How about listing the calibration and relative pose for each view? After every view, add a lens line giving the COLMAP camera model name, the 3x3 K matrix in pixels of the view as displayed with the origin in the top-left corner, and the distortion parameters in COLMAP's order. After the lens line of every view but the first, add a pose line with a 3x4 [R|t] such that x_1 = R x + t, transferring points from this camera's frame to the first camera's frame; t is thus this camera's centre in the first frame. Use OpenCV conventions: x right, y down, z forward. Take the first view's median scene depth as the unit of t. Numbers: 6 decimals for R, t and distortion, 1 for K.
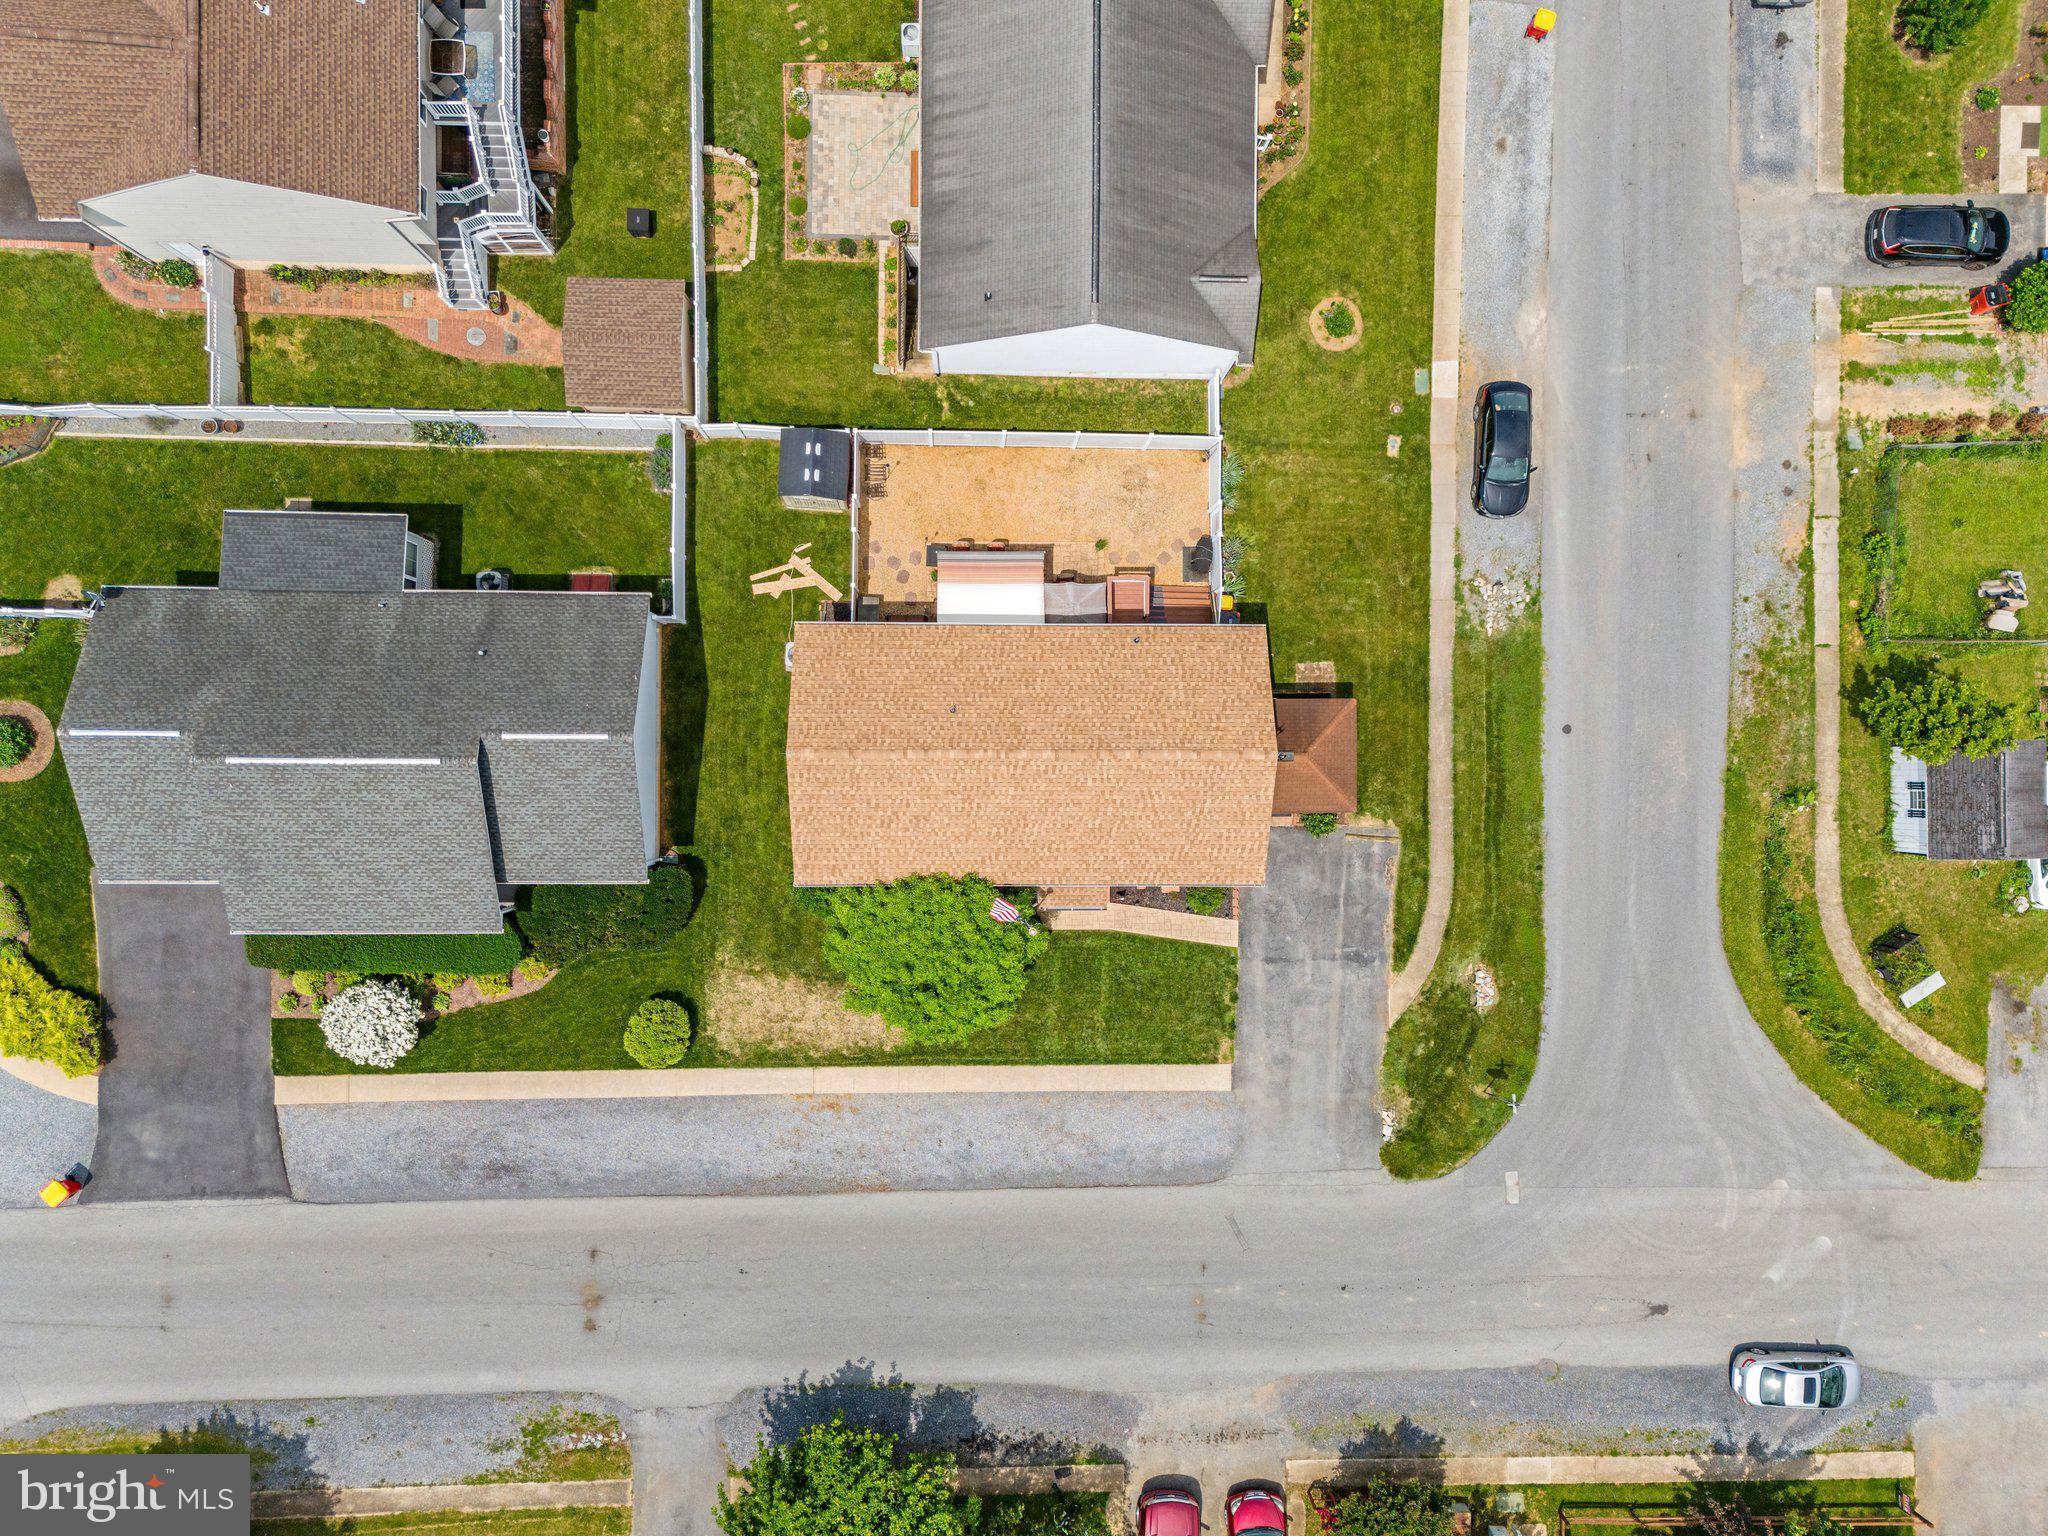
lens RADIAL K [[1502.4, 0, 1024.0], [0, 1502.4, 768.0], [0, 0, 1]] dist [0.068975, -0.062616]
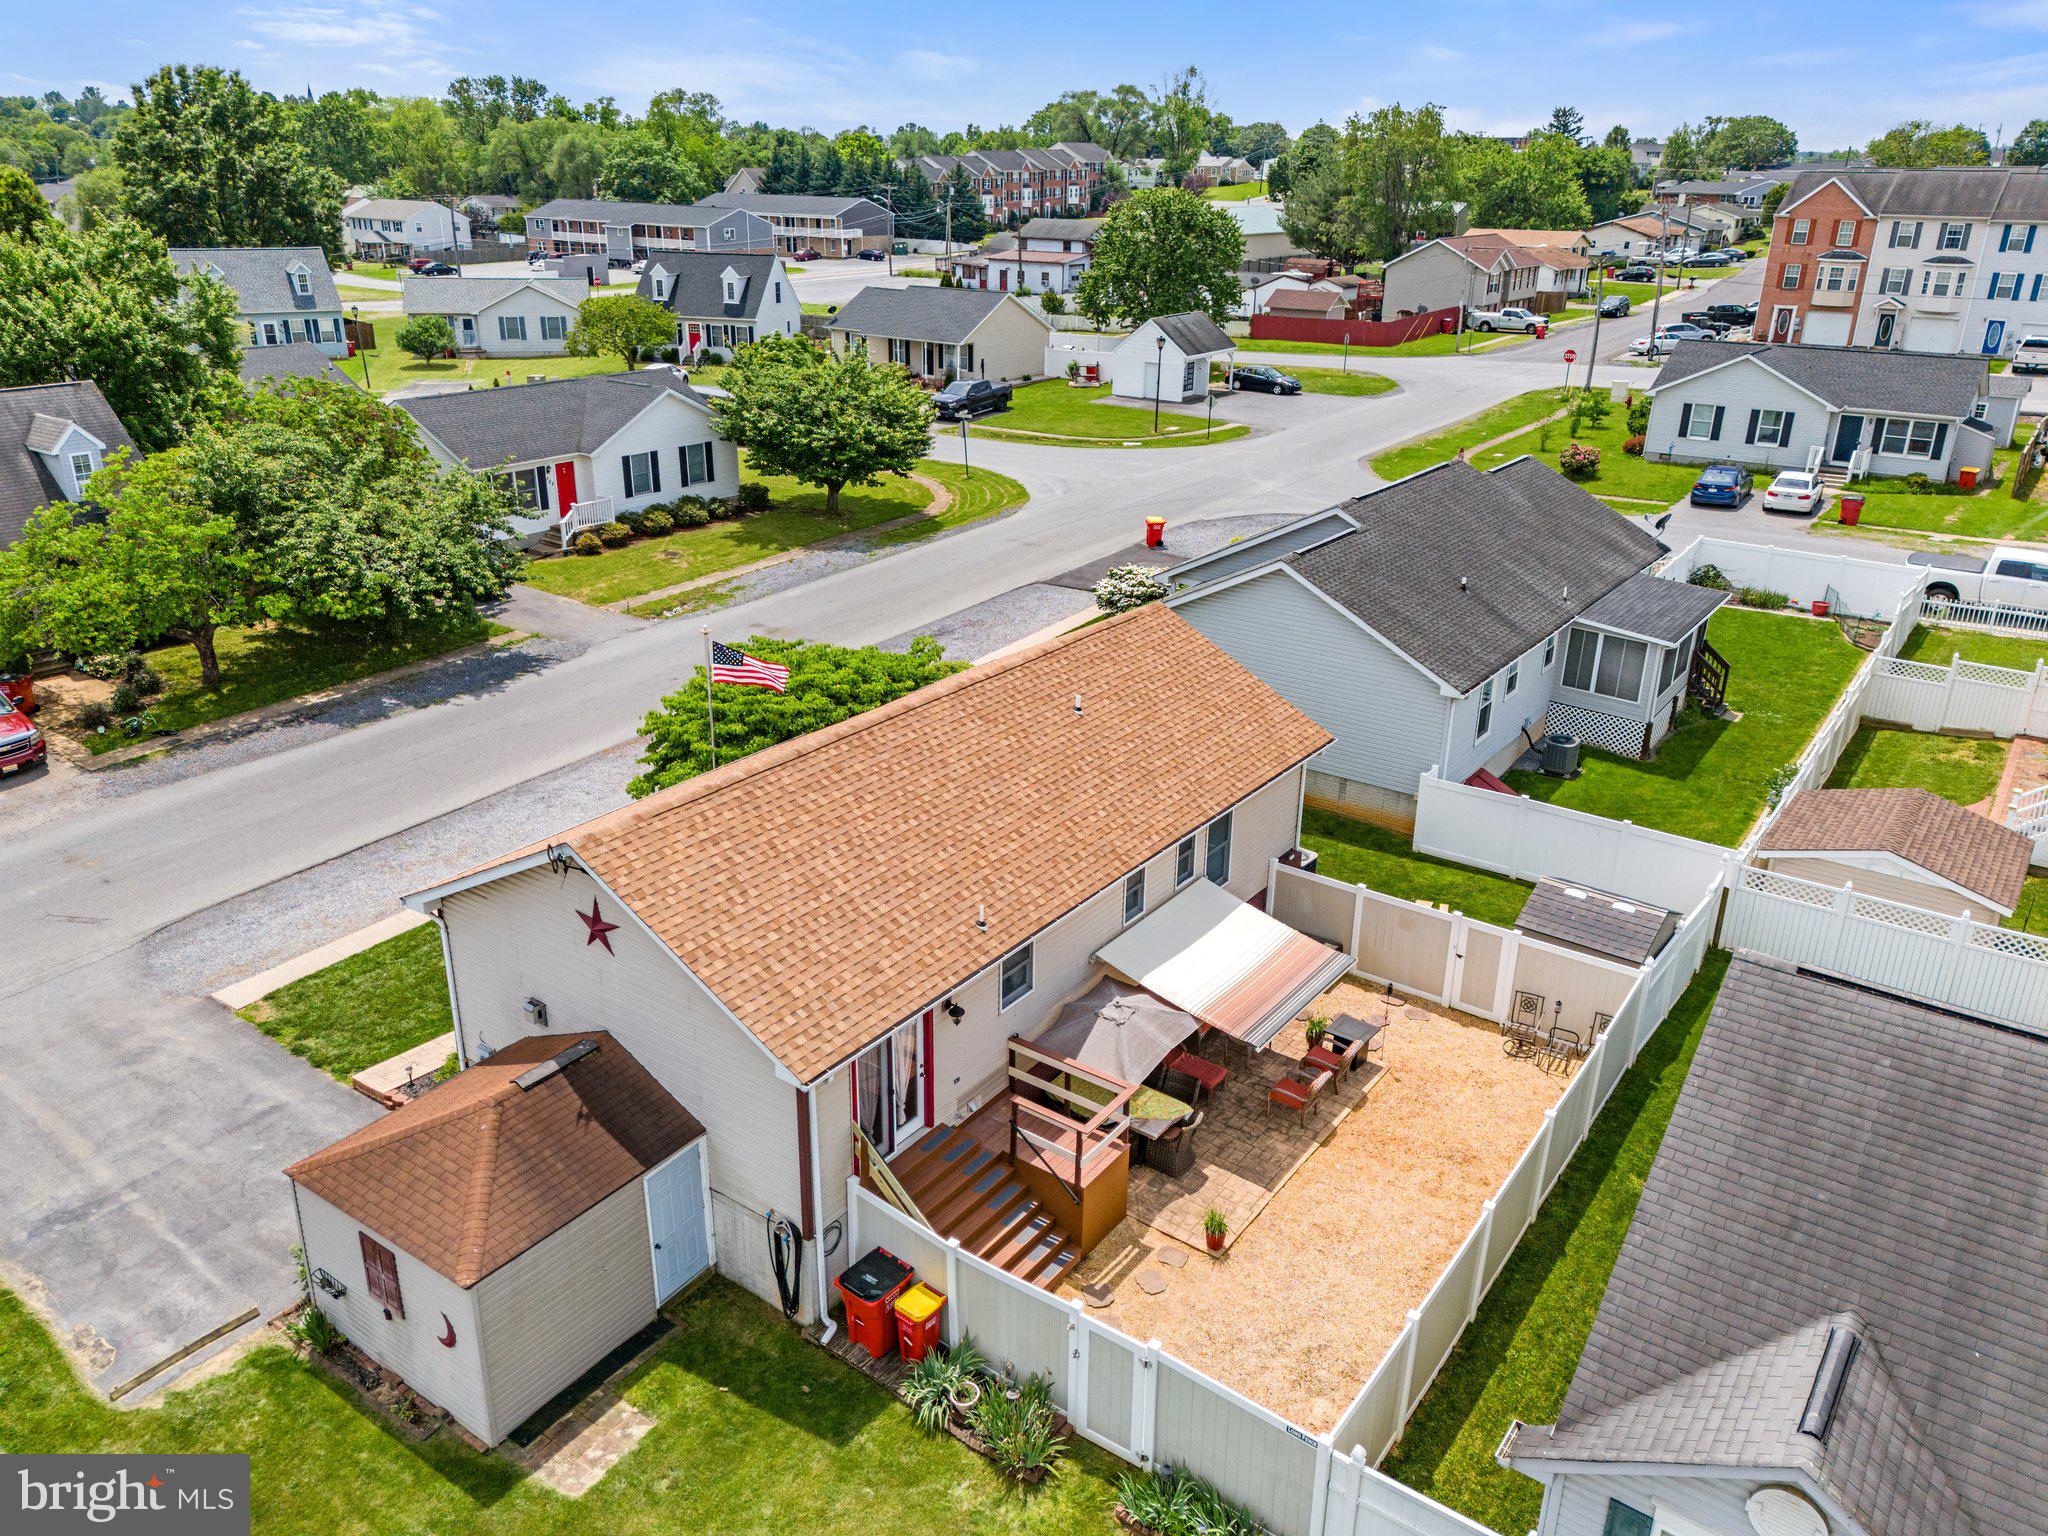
lens RADIAL K [[1502.4, 0, 1024.0], [0, 1502.4, 768.0], [0, 0, 1]] dist [0.068975, -0.062616]
pose [[-0.581620, 0.261829, -0.770172, 0.366798], [-0.813260, -0.208188, 0.543383, -0.303003], [-0.018067, 0.942392, 0.334021, 0.735888]]
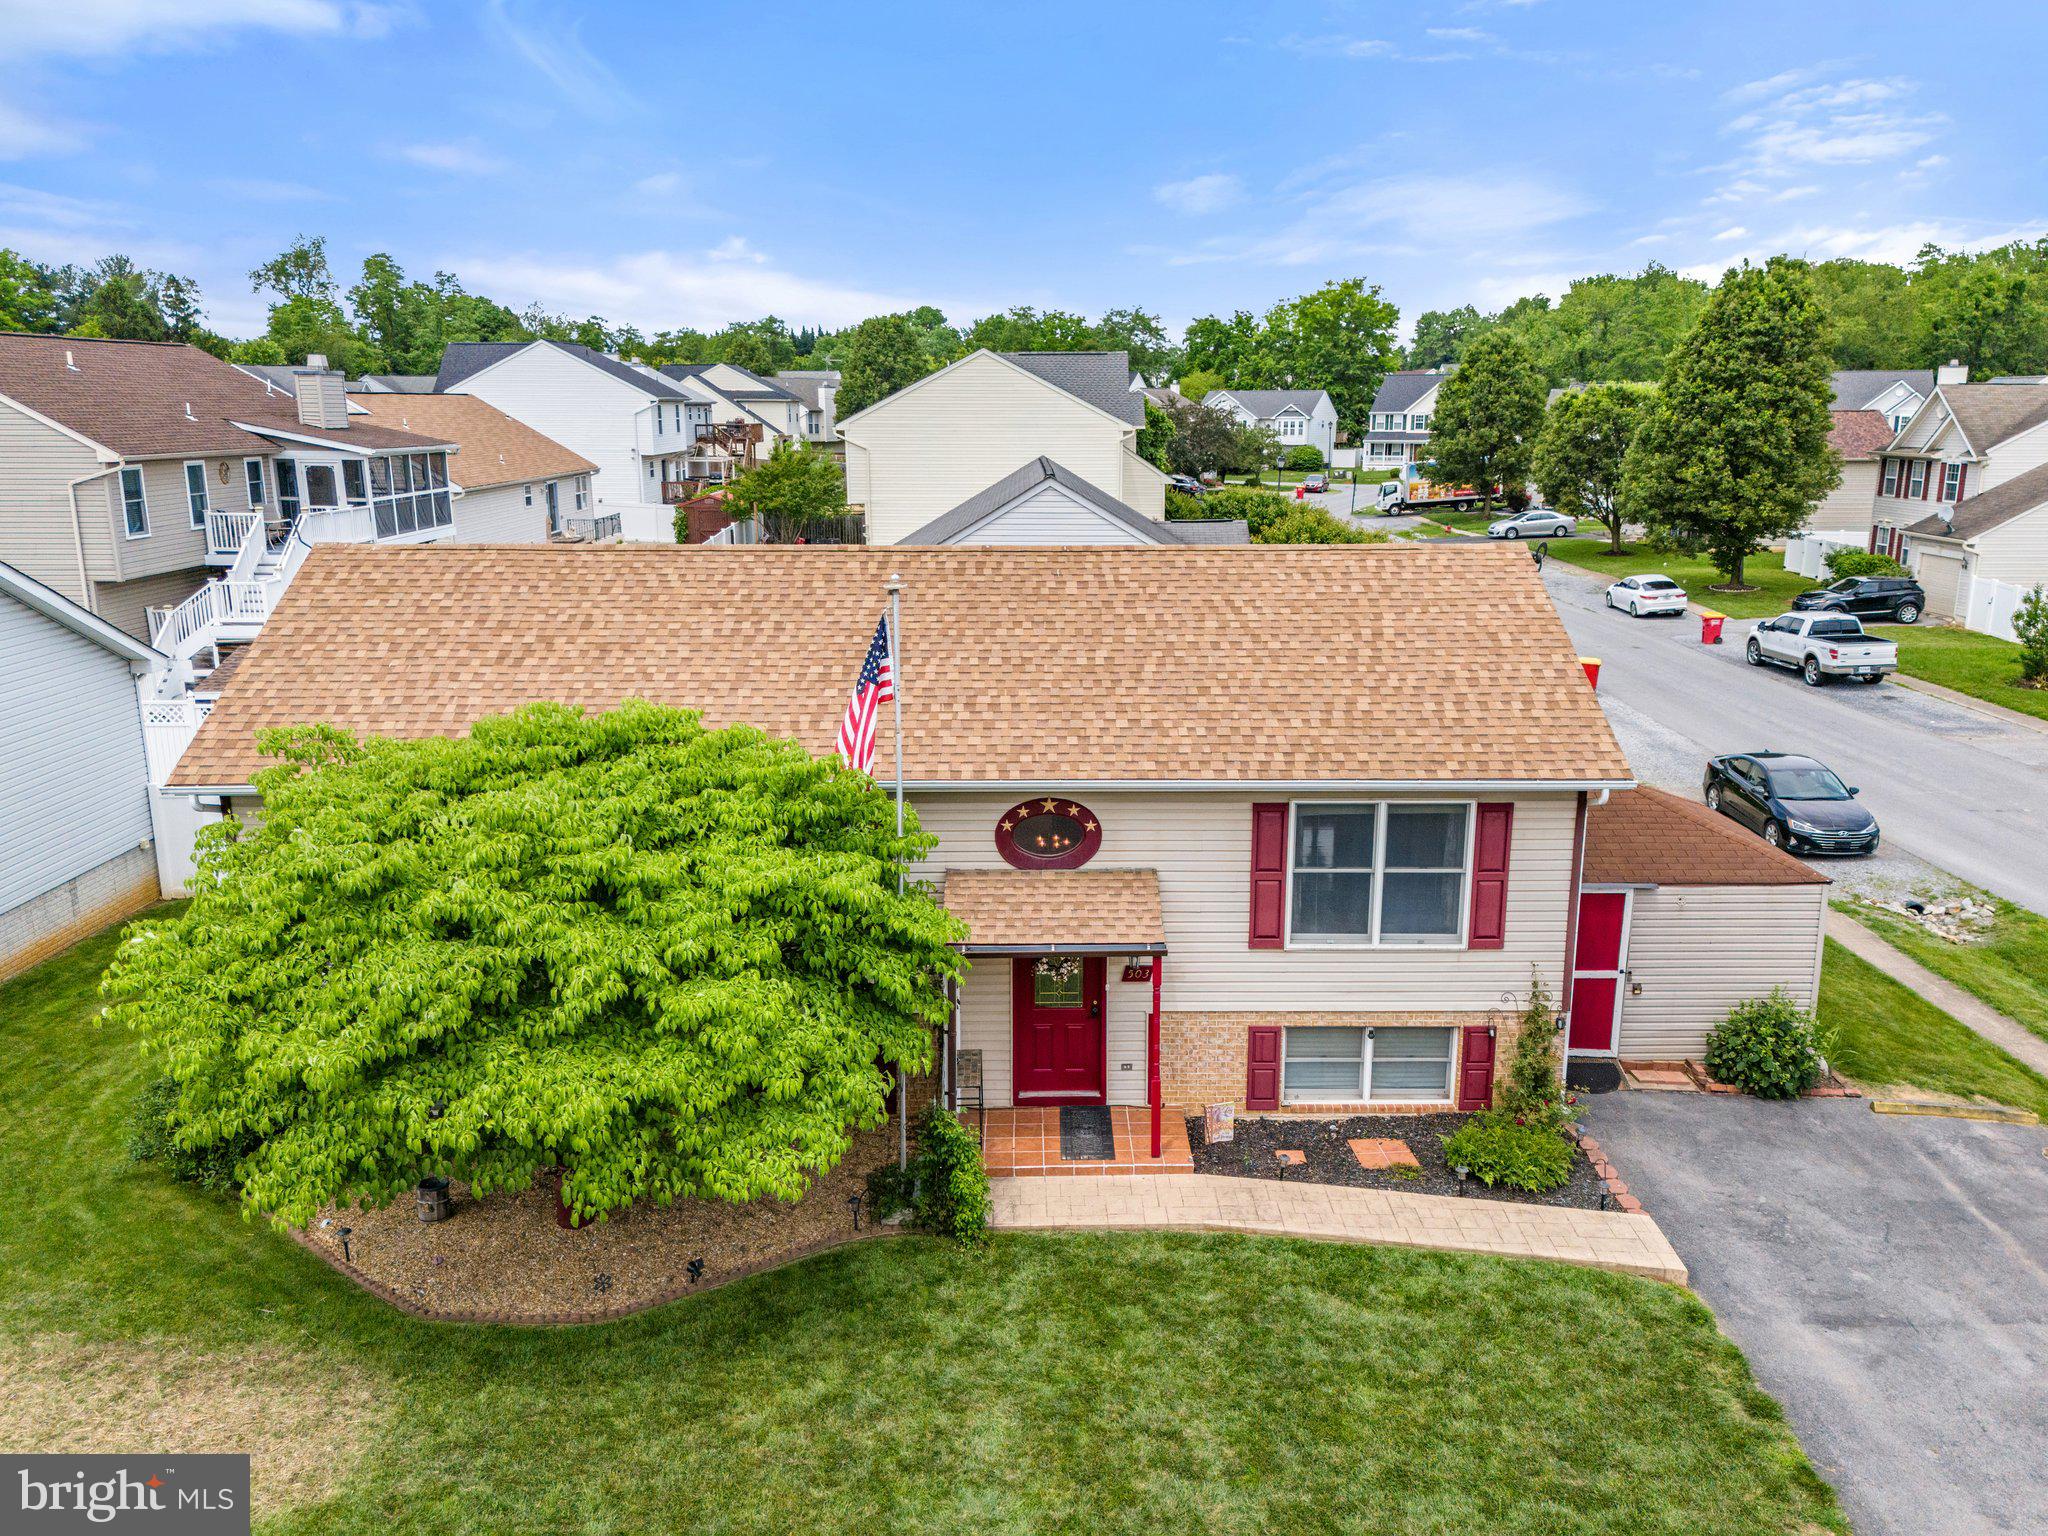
lens RADIAL K [[1528.3, 0, 1024.0], [0, 1528.3, 768.0], [0, 0, 1]] dist [0.077065, -0.079042]
pose [[0.999277, -0.037948, 0.002260, 0.025867], [0.012852, 0.281300, -0.959534, 0.357737], [0.035777, 0.958869, 0.281585, 0.827928]]
